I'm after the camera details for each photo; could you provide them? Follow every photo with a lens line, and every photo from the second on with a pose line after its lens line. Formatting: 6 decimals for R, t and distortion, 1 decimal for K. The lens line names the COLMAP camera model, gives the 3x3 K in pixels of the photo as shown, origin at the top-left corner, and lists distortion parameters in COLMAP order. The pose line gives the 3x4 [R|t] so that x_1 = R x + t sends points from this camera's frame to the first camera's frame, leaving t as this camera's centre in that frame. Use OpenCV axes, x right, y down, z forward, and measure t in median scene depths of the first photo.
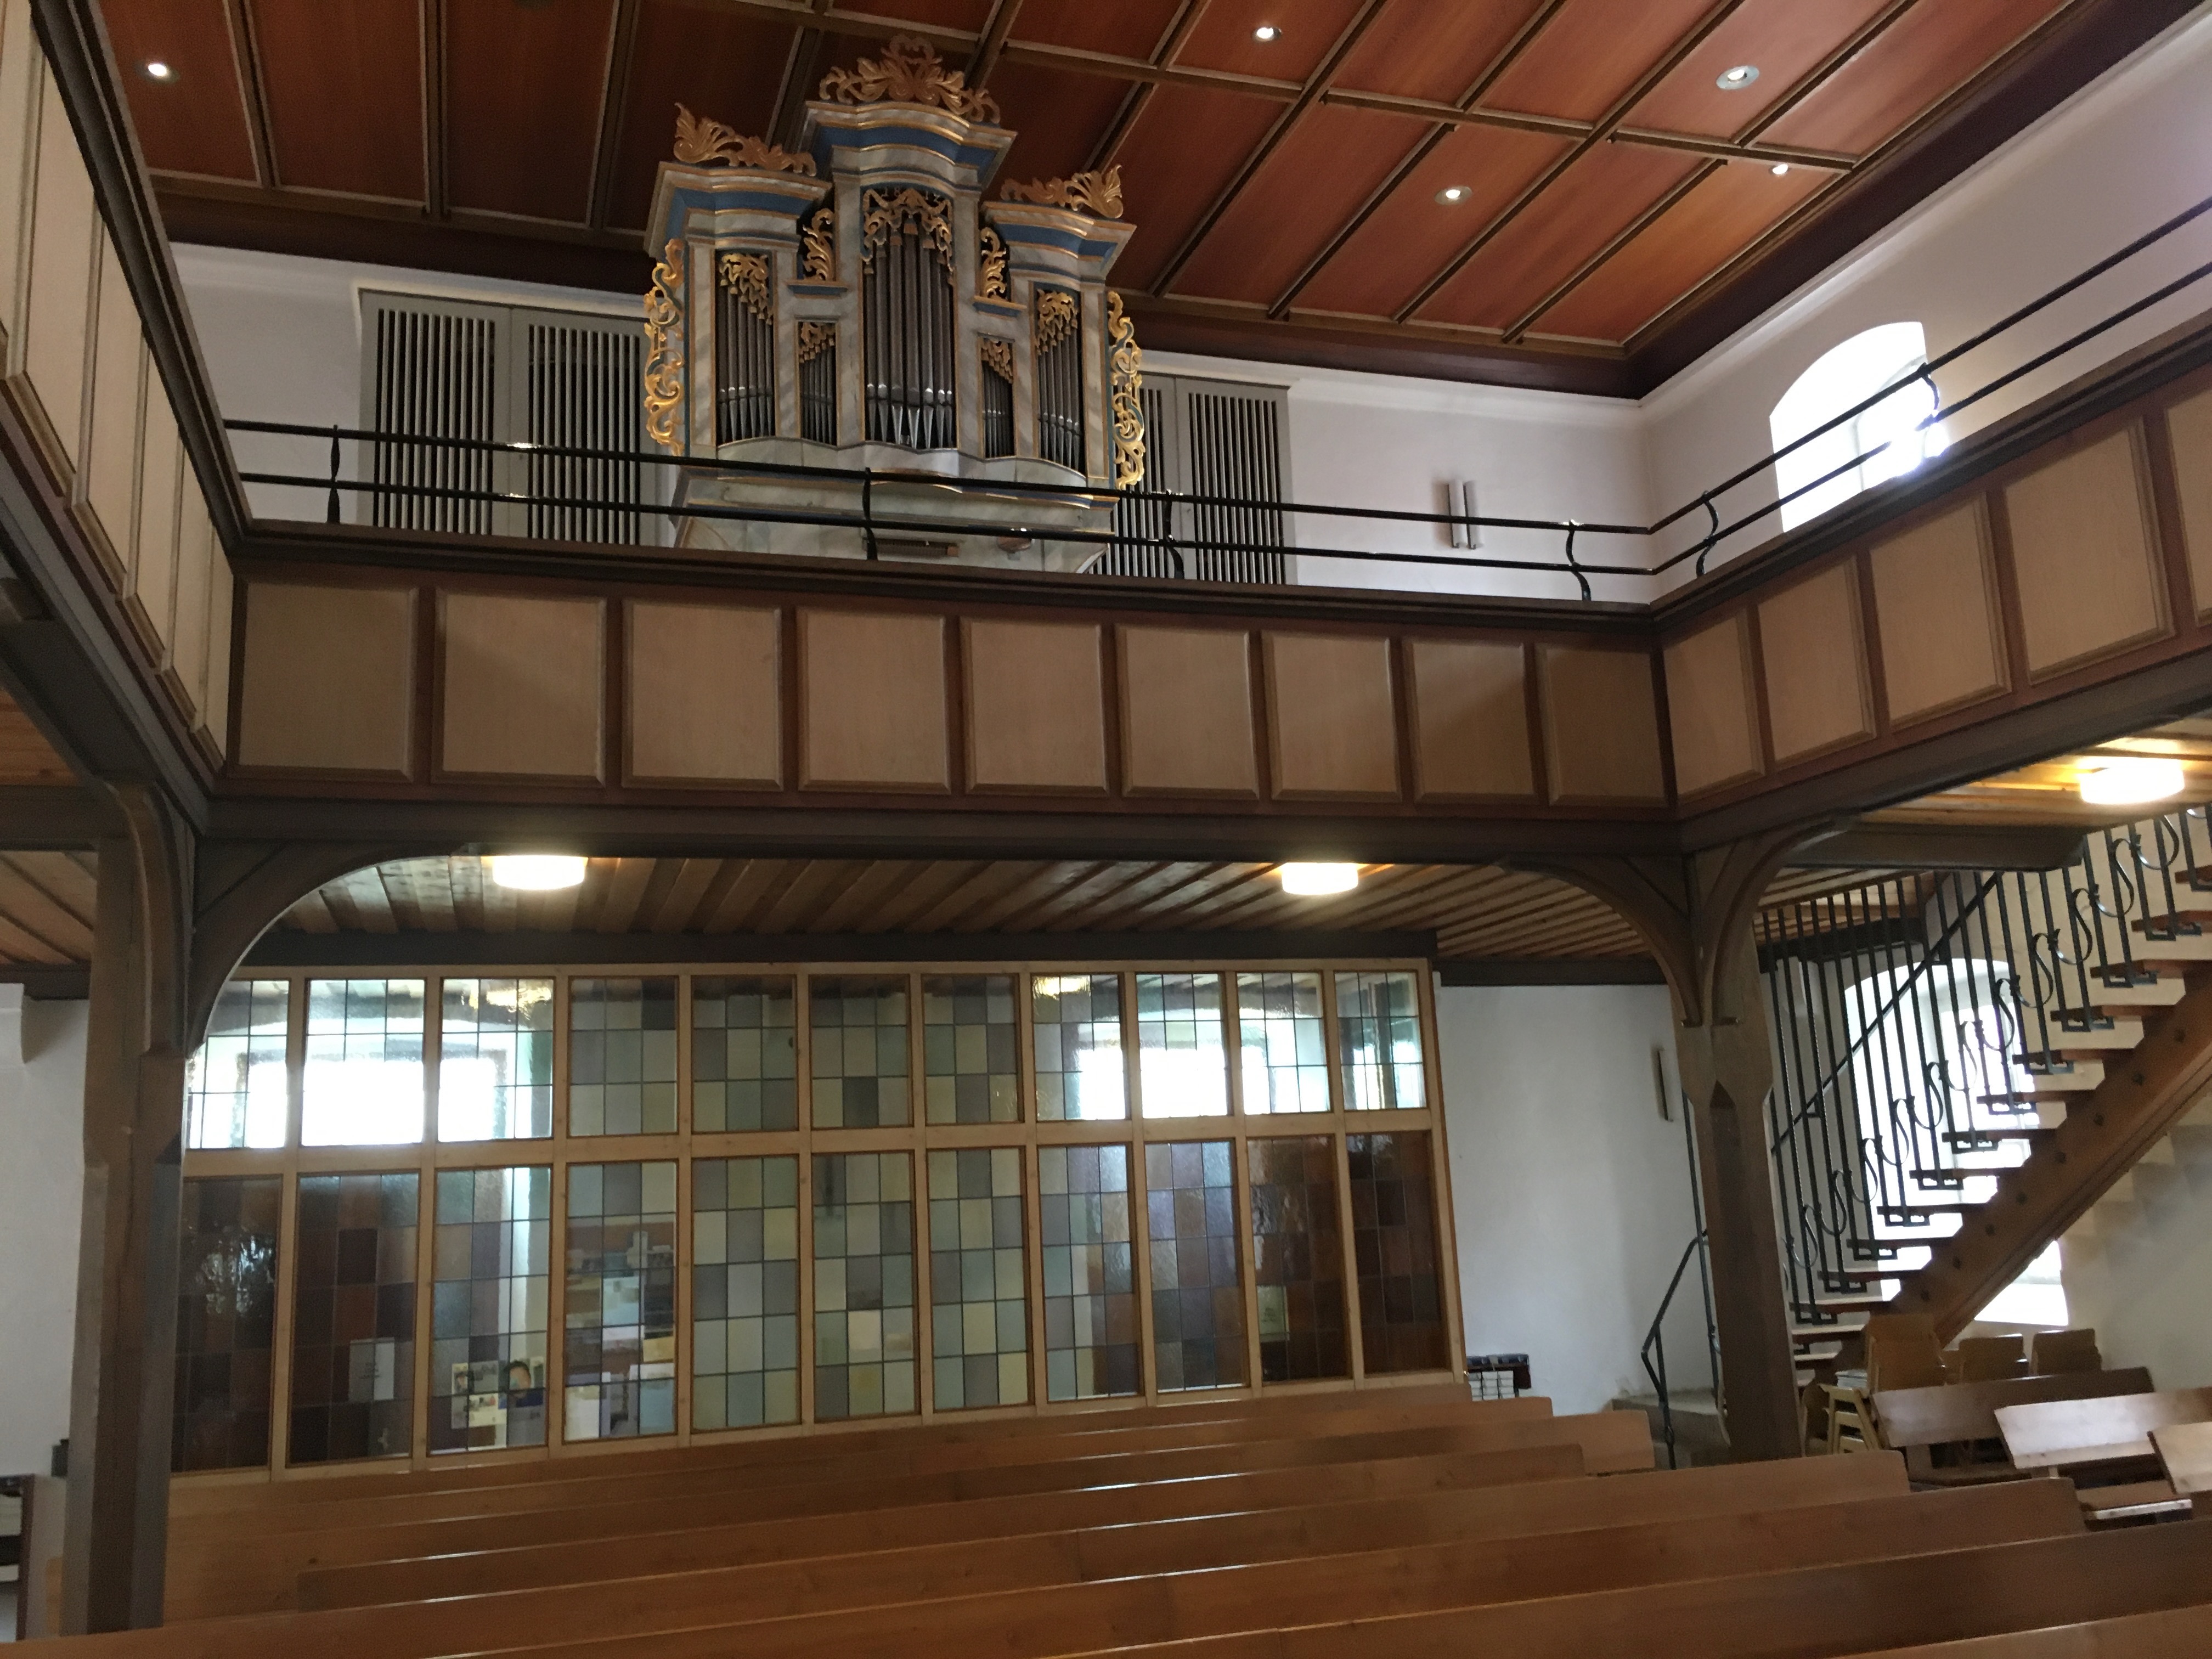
lens RADIAL K [[1916.4, 0, 1099.7], [0, 1916.4, 812.1], [0, 0, 1]] dist [0.079319, -0.106205]
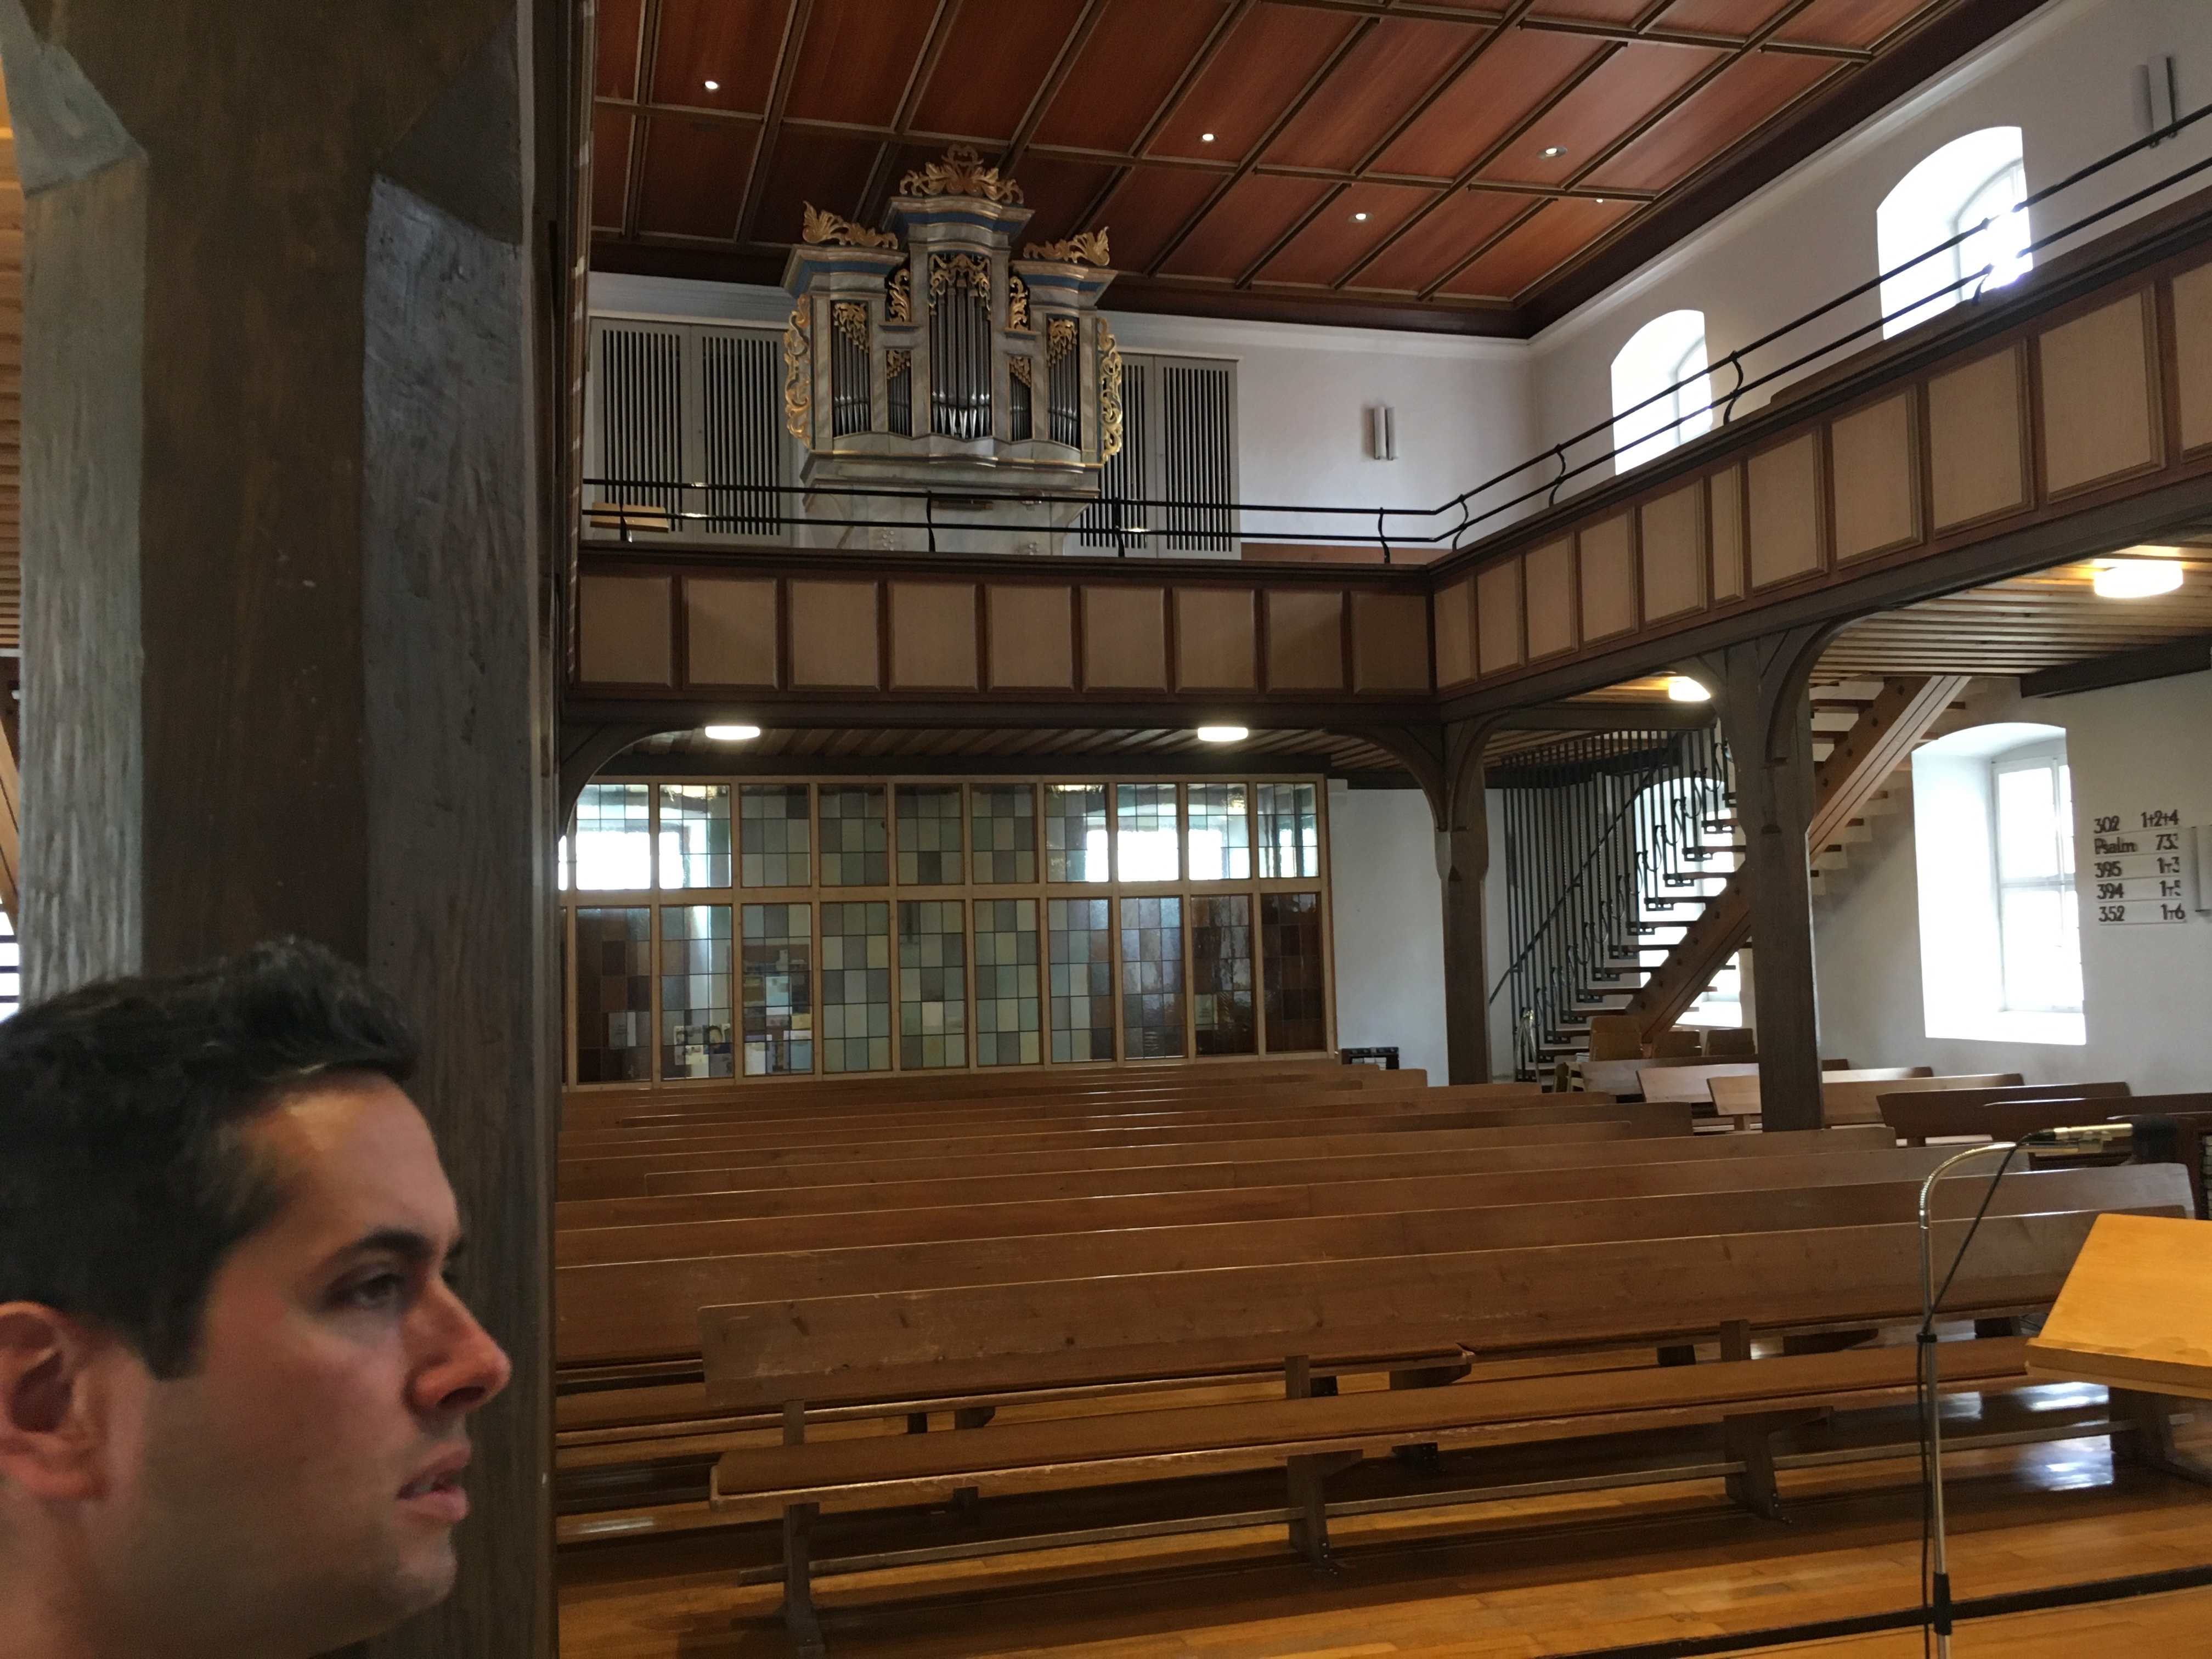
lens RADIAL K [[1916.4, 0, 1104.9], [0, 1916.4, 811.4], [0, 0, 1]] dist [0.079319, -0.106205]
pose [[0.999108, 0.014958, -0.039478, 0.074173], [-0.009835, 0.991864, 0.126919, -0.088164], [0.041055, -0.126418, 0.991127, -0.496117]]
